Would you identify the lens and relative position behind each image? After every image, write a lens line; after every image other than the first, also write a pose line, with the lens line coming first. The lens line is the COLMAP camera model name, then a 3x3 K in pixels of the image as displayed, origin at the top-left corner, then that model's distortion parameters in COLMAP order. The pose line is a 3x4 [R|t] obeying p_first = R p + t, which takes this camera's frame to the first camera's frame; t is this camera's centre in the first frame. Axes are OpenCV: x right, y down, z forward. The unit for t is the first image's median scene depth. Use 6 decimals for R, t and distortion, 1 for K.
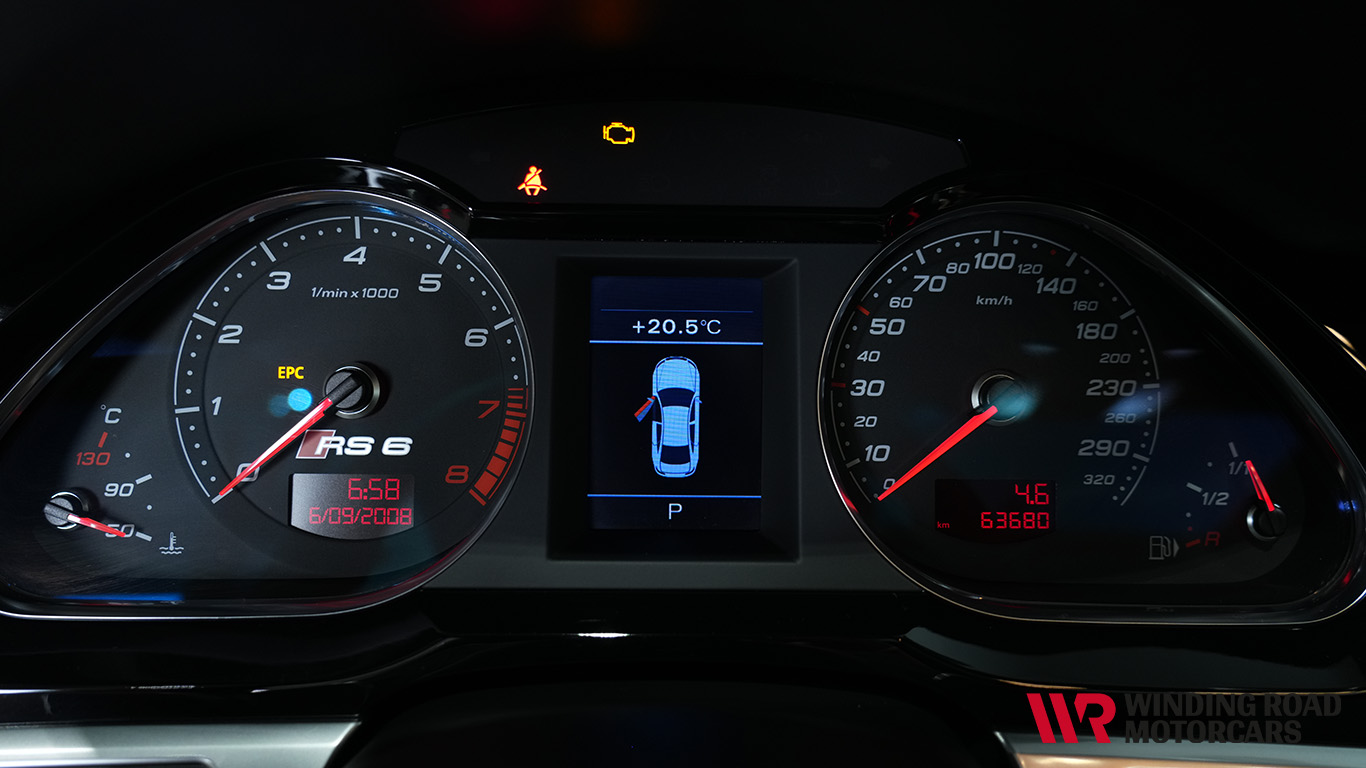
lens RADIAL K [[913.8, 0, 696.9], [0, 913.8, 396.5], [0, 0, 1]] dist [0.002234, -0.007605]
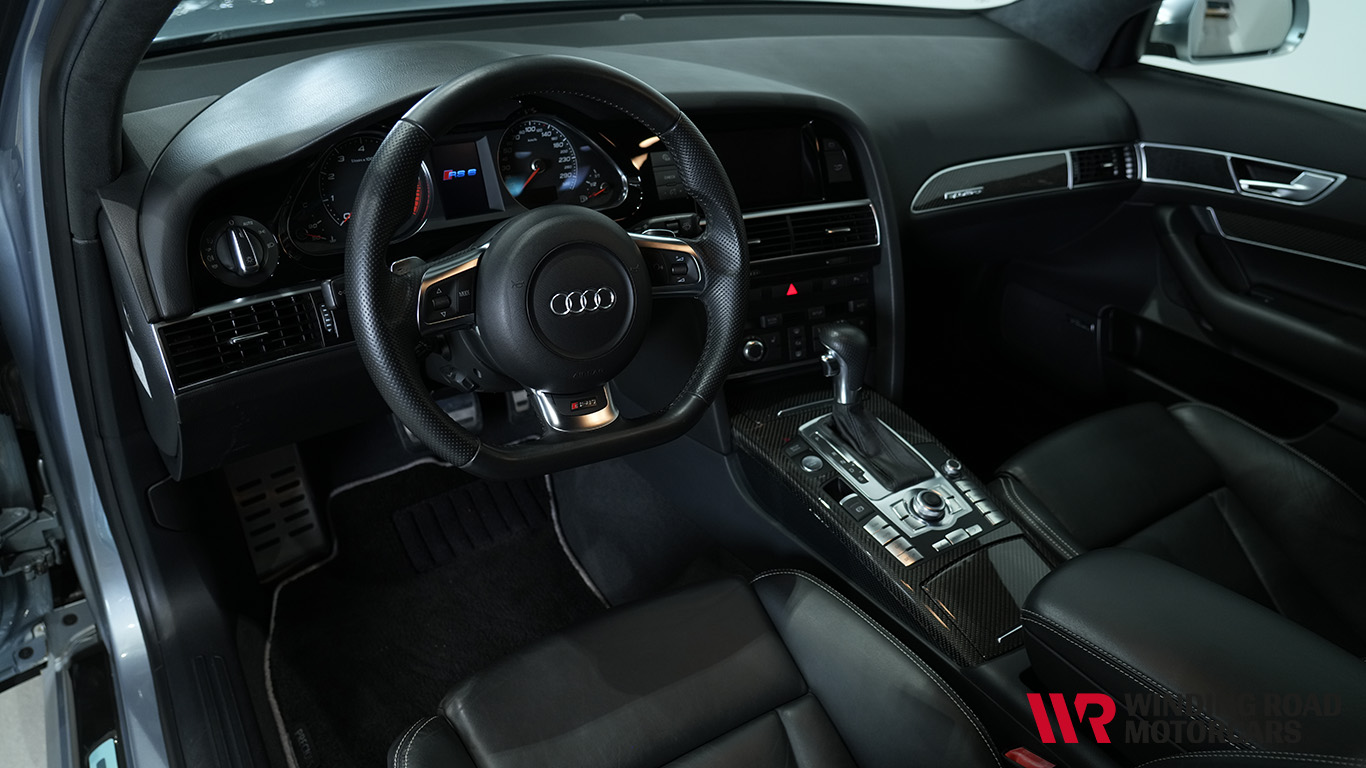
lens RADIAL K [[913.8, 0, 678.2], [0, 913.8, 372.0], [0, 0, 1]] dist [0.002234, -0.007605]
pose [[0.833357, -0.243918, 0.496005, -1.295733], [0.157776, 0.965002, 0.209469, 0.125432], [-0.529739, -0.096305, 0.842676, -2.626088]]
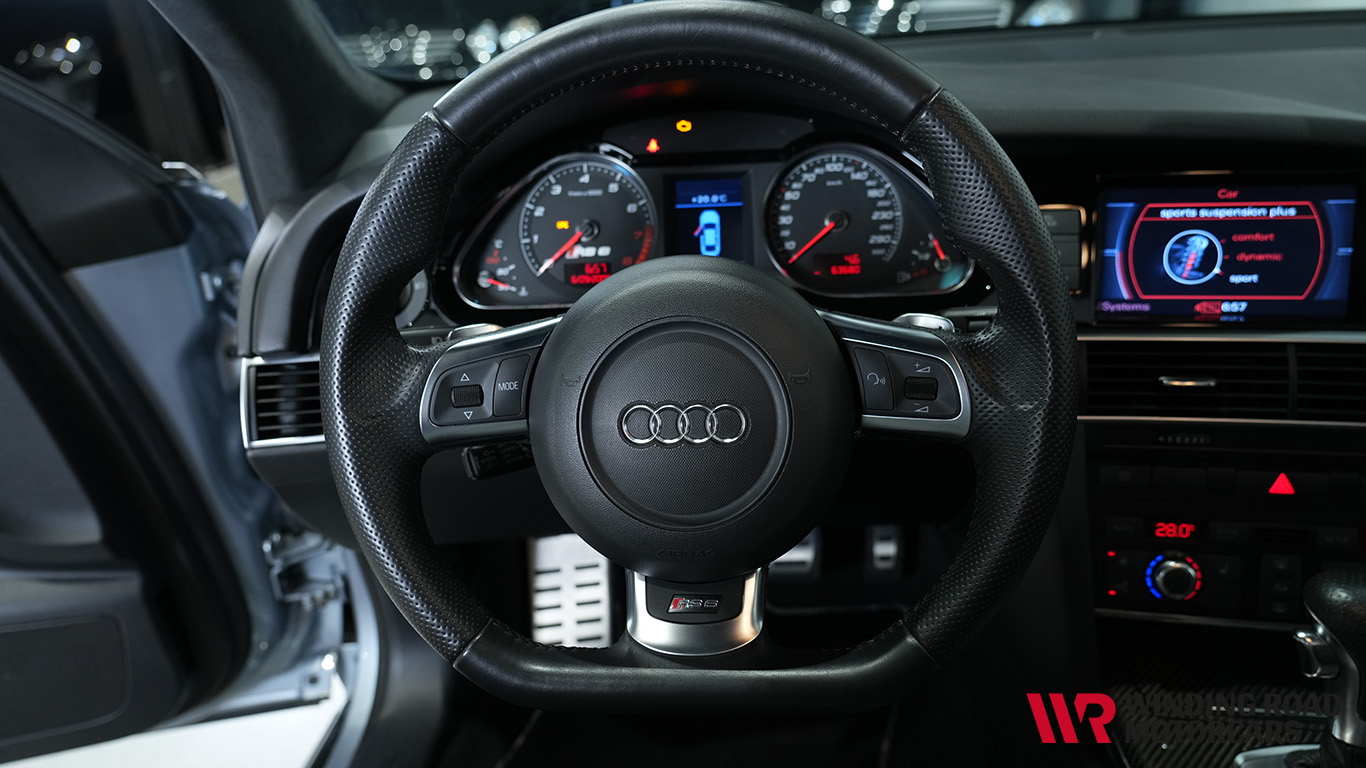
lens RADIAL K [[913.8, 0, 693.2], [0, 913.8, 382.9], [0, 0, 1]] dist [0.002234, -0.007605]
pose [[0.996717, -0.039066, -0.070920, 0.095385], [0.041899, 0.998364, 0.038904, 0.337175], [0.069285, -0.041747, 0.996723, -1.591256]]
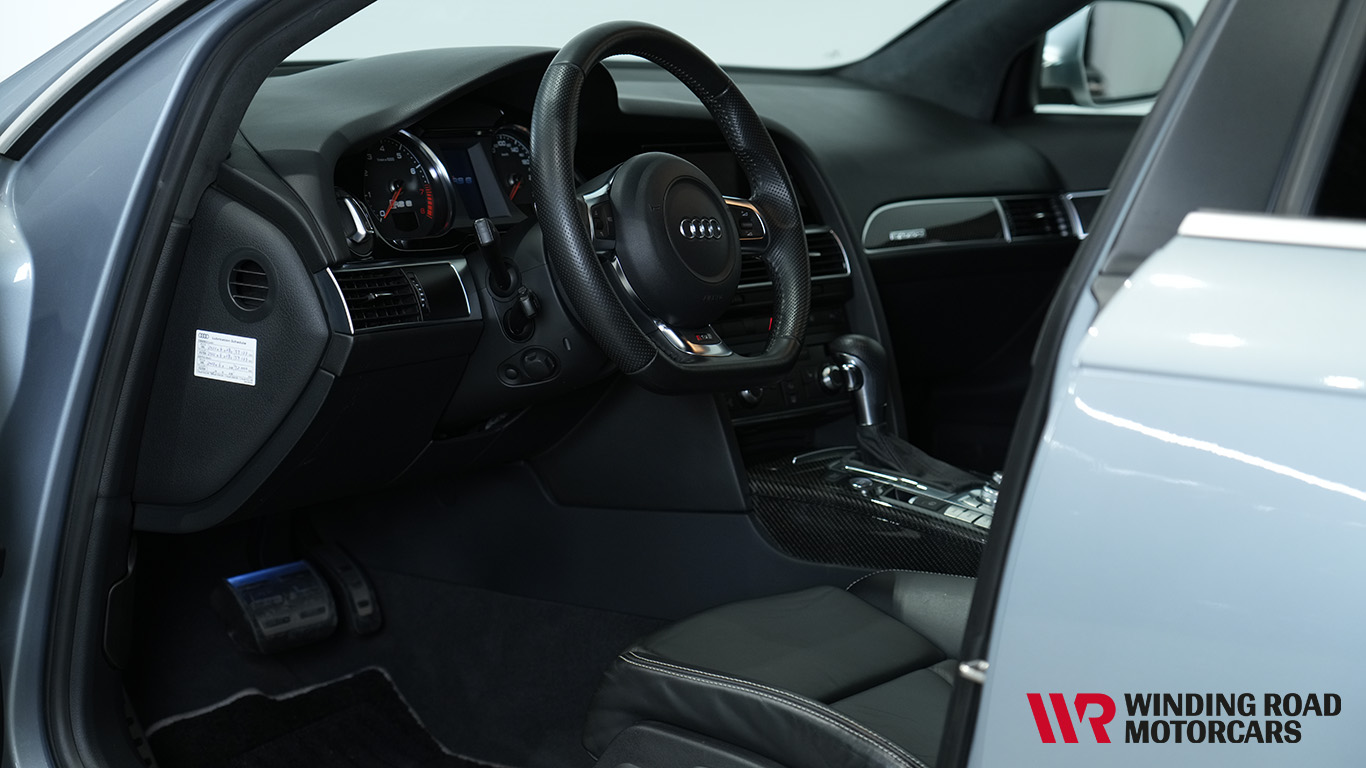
lens RADIAL K [[2681.9, 0, 683.1], [0, 2681.9, 386.6], [0, 0, 1]] dist [0.008992, 0.000000]
pose [[0.558111, -0.112980, 0.822039, -7.650217], [0.282116, 0.957506, -0.059940, 1.515005], [-0.780335, 0.265364, 0.566268, -4.960487]]
